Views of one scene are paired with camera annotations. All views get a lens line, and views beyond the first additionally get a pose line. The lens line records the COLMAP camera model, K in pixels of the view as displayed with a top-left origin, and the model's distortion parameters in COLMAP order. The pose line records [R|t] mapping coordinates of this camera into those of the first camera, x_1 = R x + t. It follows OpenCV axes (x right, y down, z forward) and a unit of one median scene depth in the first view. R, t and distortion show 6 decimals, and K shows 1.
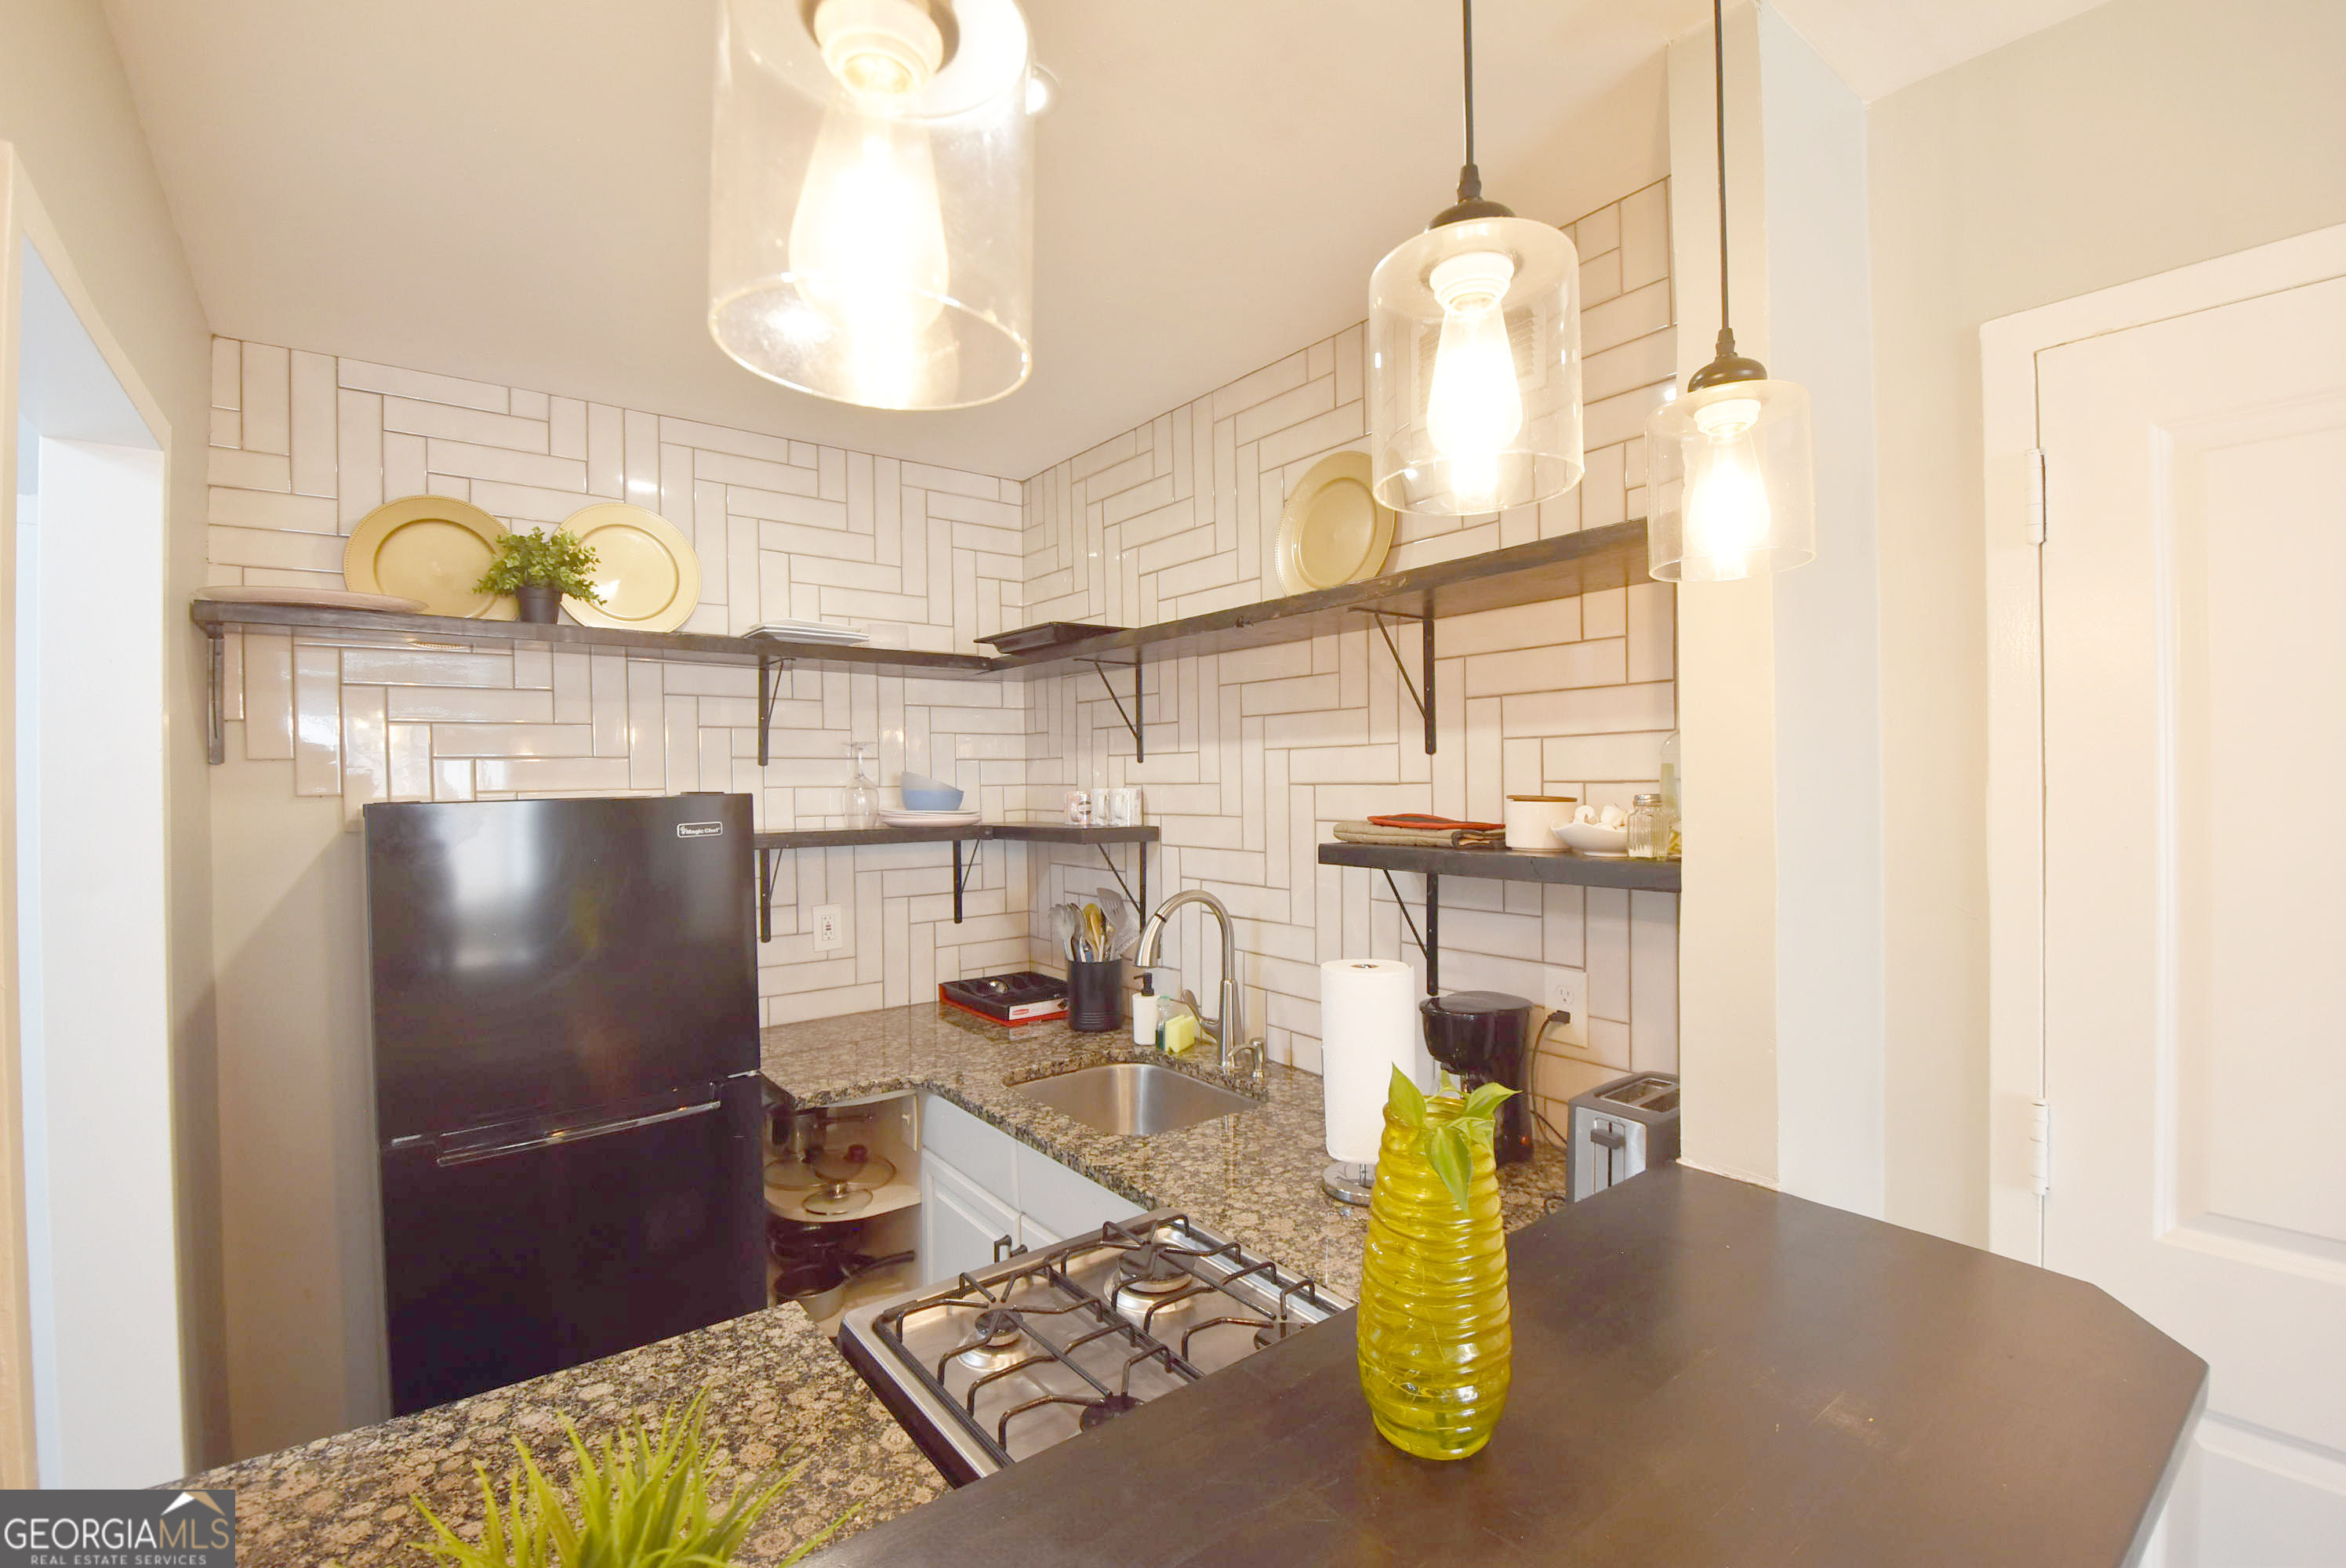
lens RADIAL K [[1029.7, 0, 1177.8], [0, 1029.7, 780.3], [0, 0, 1]] dist [0.000065, -0.014441]
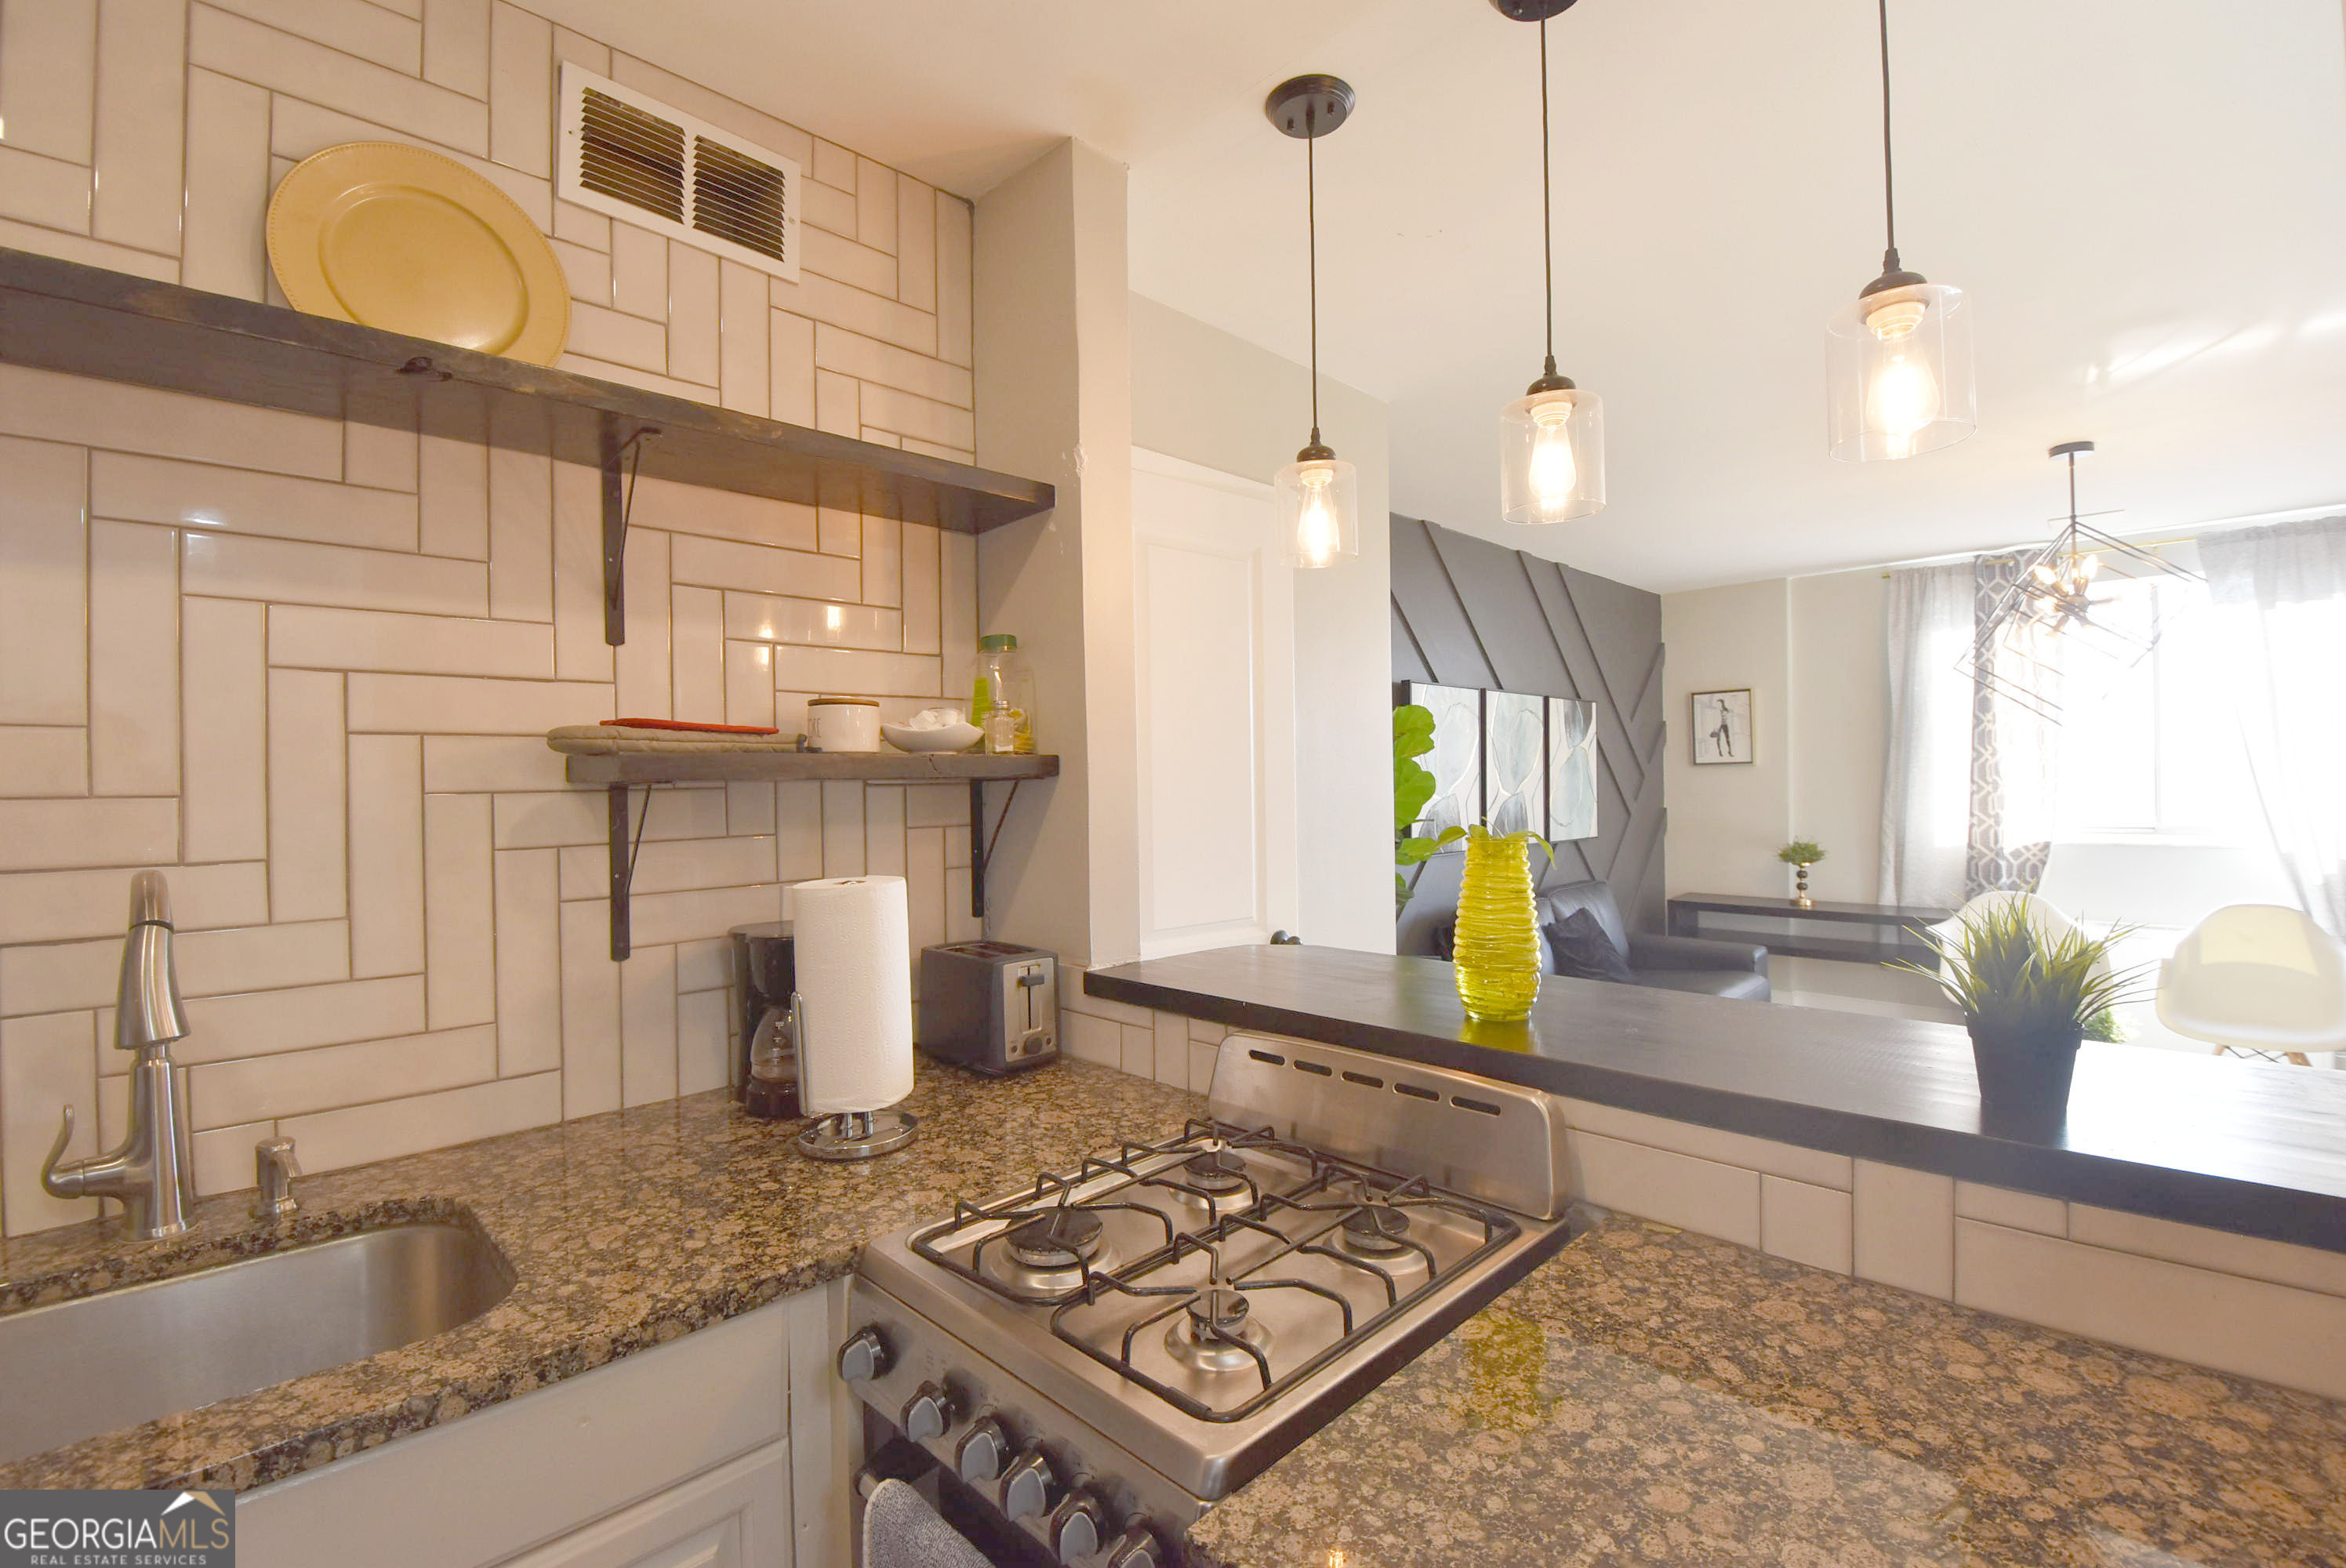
lens RADIAL K [[1029.7, 0, 1179.7], [0, 1029.7, 782.5], [0, 0, 1]] dist [0.000065, -0.014441]
pose [[-0.124684, 0.007508, 0.992168, -0.484234], [0.015375, 0.999866, -0.005634, 0.074922], [-0.992077, 0.014553, -0.124783, 0.583900]]
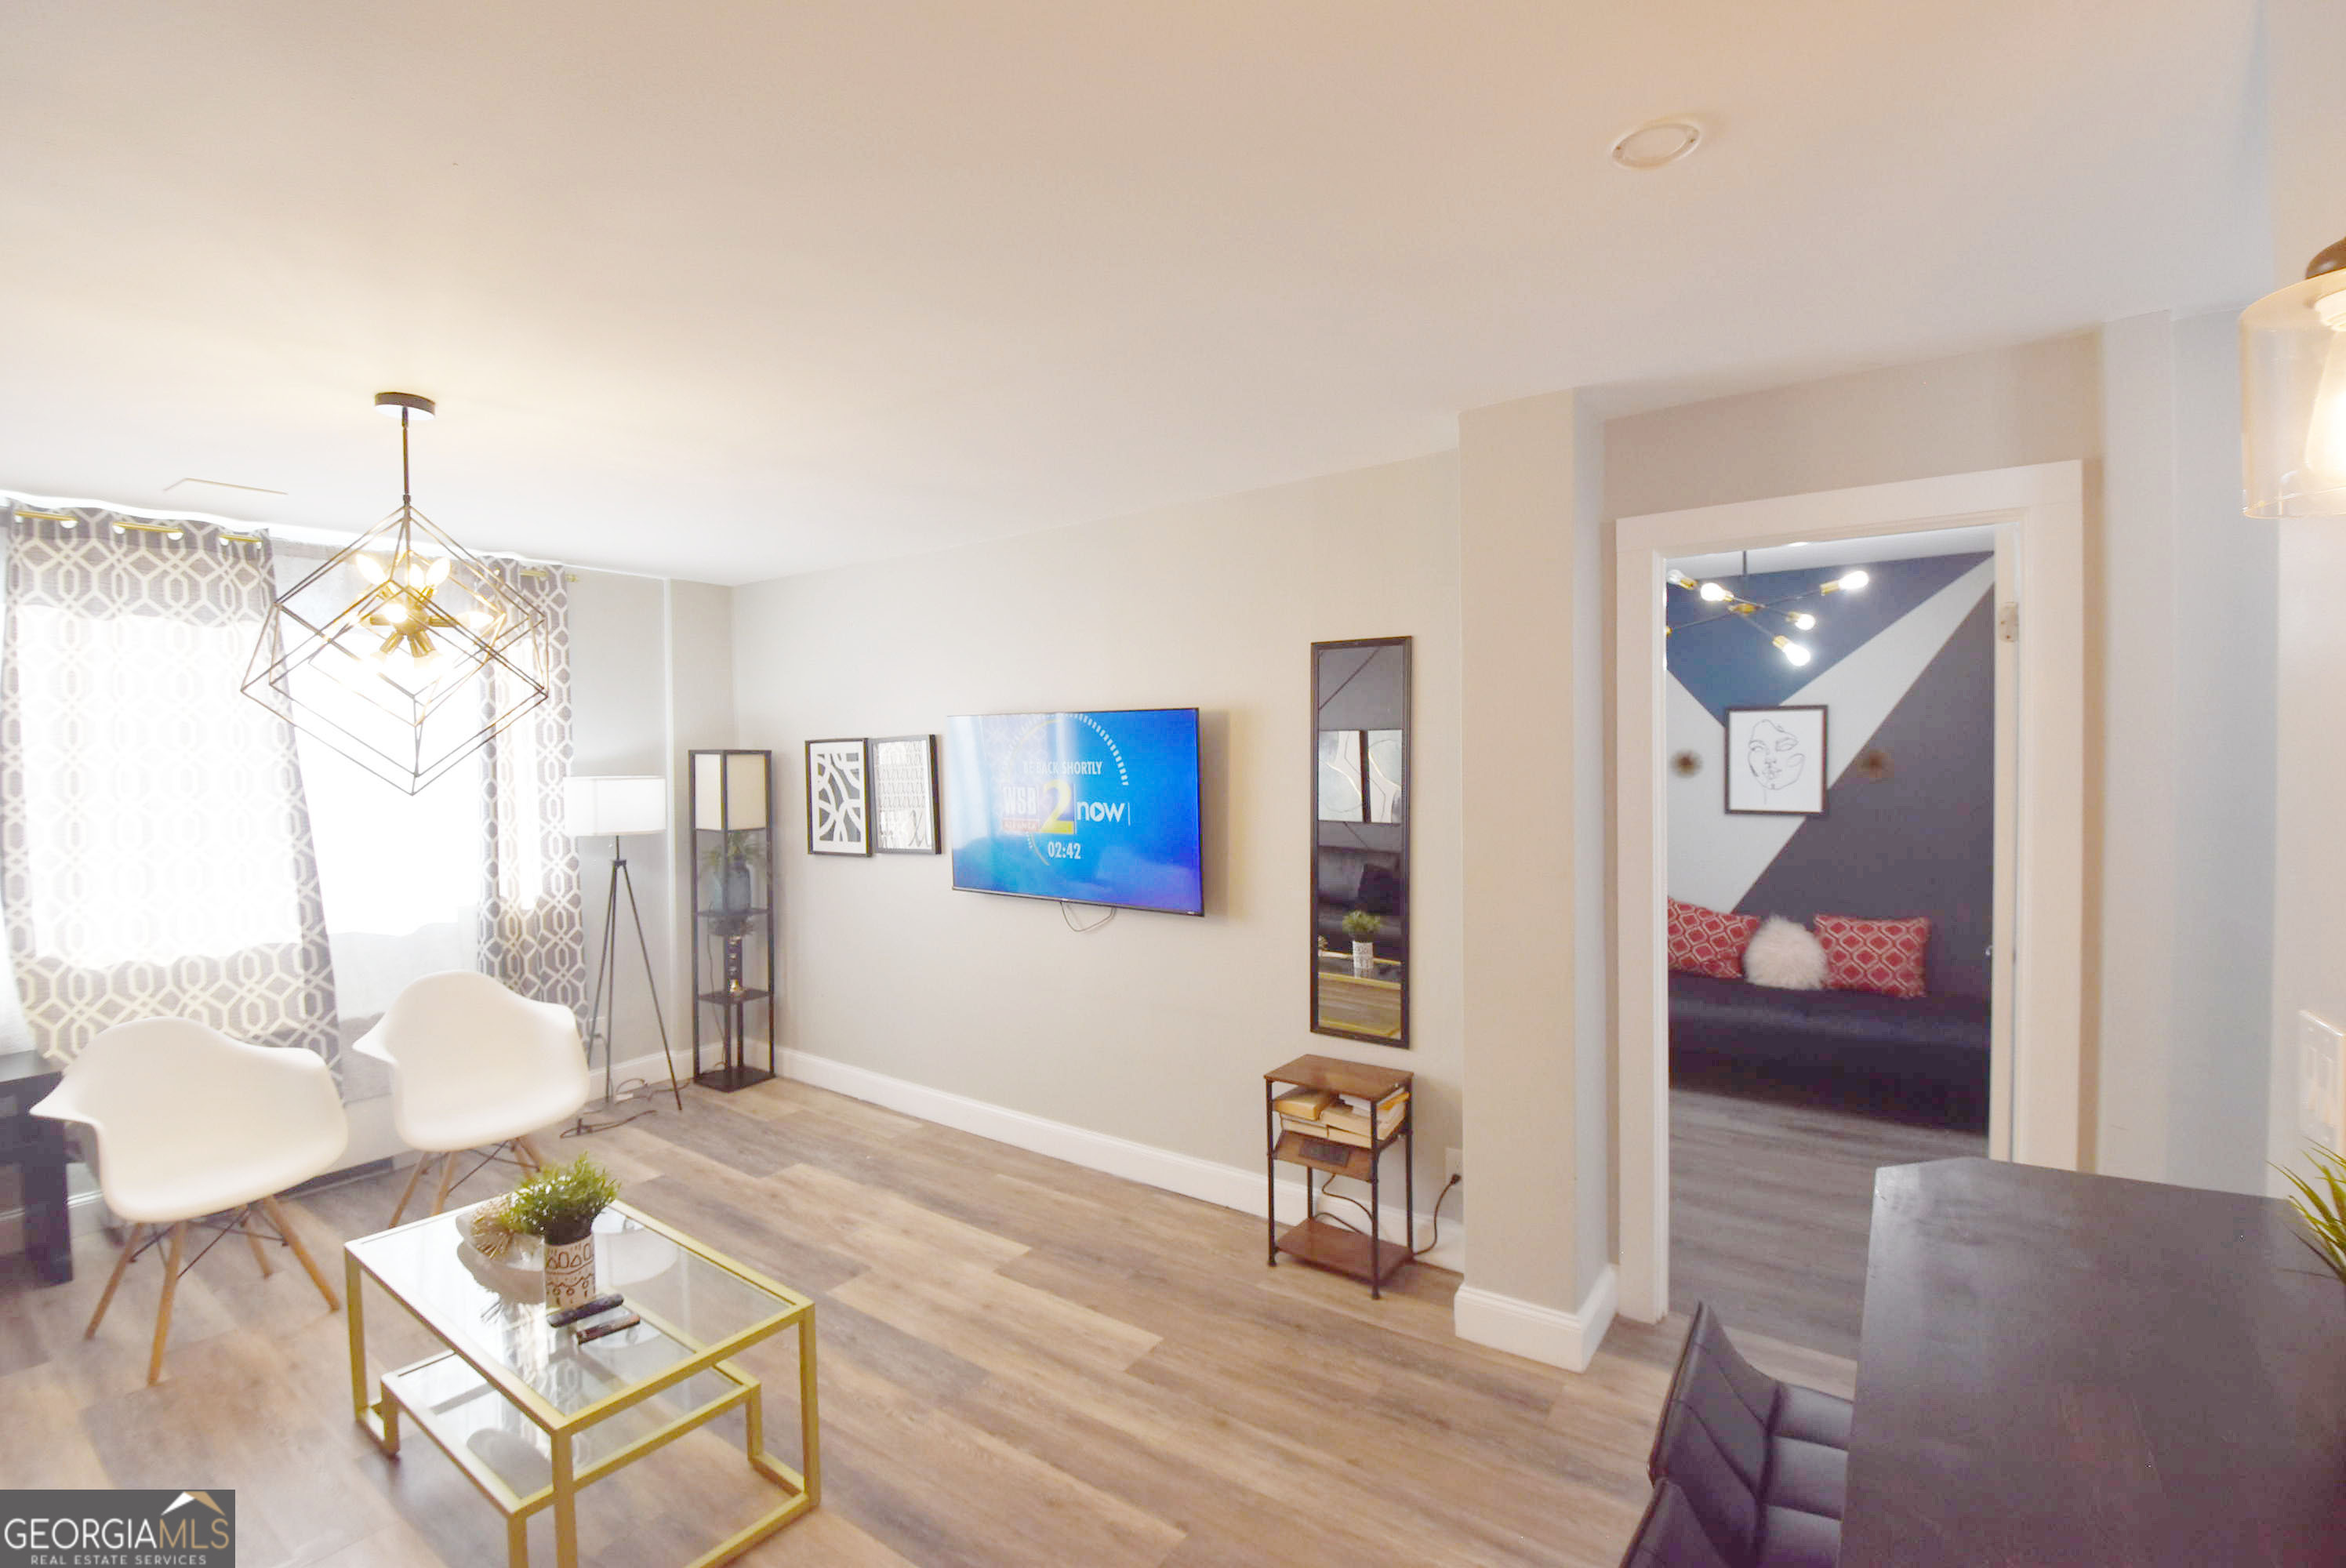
lens RADIAL K [[1029.7, 0, 1177.8], [0, 1029.7, 785.8], [0, 0, 1]] dist [0.000065, -0.014441]
pose [[-0.957021, 0.031482, -0.288305, 0.369712], [0.023008, 0.999199, 0.032736, -0.015490], [0.289104, 0.024696, -0.956979, 0.369024]]
